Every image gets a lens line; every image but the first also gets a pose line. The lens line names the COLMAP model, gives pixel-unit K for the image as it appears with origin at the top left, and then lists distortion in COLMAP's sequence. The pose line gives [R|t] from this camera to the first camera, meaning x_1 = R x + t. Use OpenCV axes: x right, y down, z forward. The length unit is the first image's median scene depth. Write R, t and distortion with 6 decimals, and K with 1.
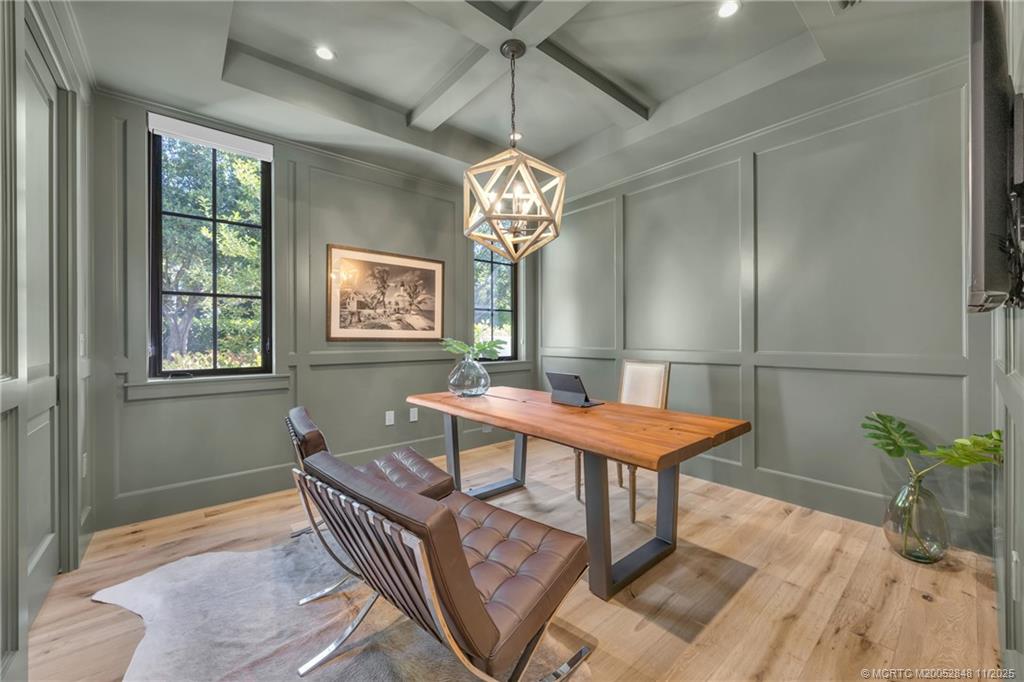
lens RADIAL K [[391.7, 0, 513.3], [0, 391.7, 338.6], [0, 0, 1]] dist [-0.003092, -0.000133]
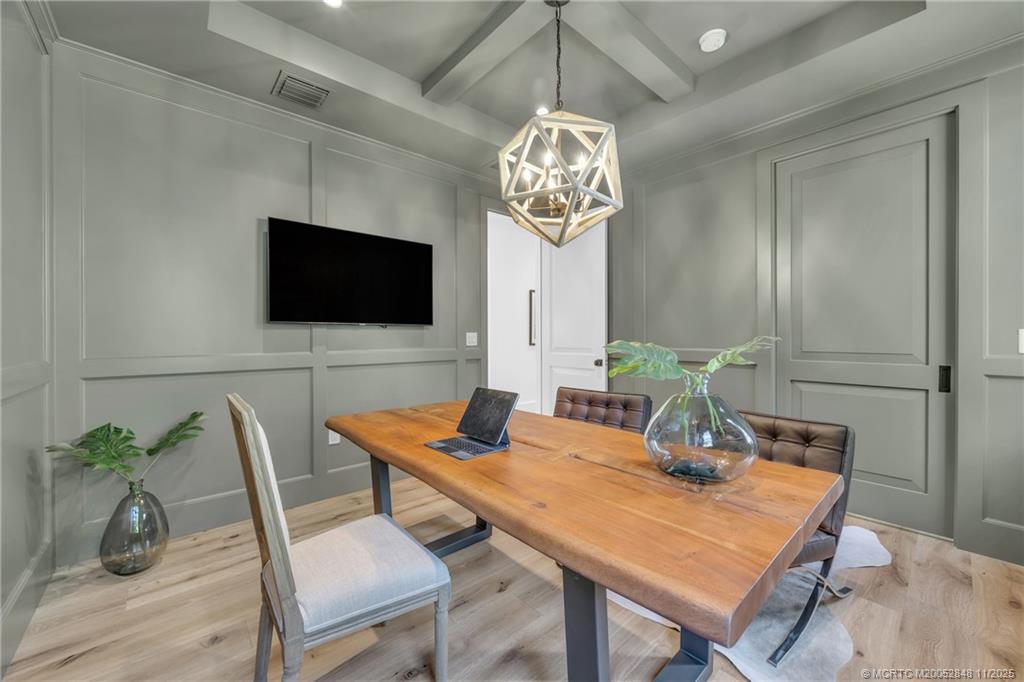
lens RADIAL K [[391.7, 0, 511.3], [0, 391.7, 337.4], [0, 0, 1]] dist [-0.003092, -0.000133]
pose [[-0.999941, 0.003965, -0.010118, 0.120908], [0.003889, 0.999965, 0.007466, -0.007036], [0.010147, 0.007426, -0.999921, 1.943354]]
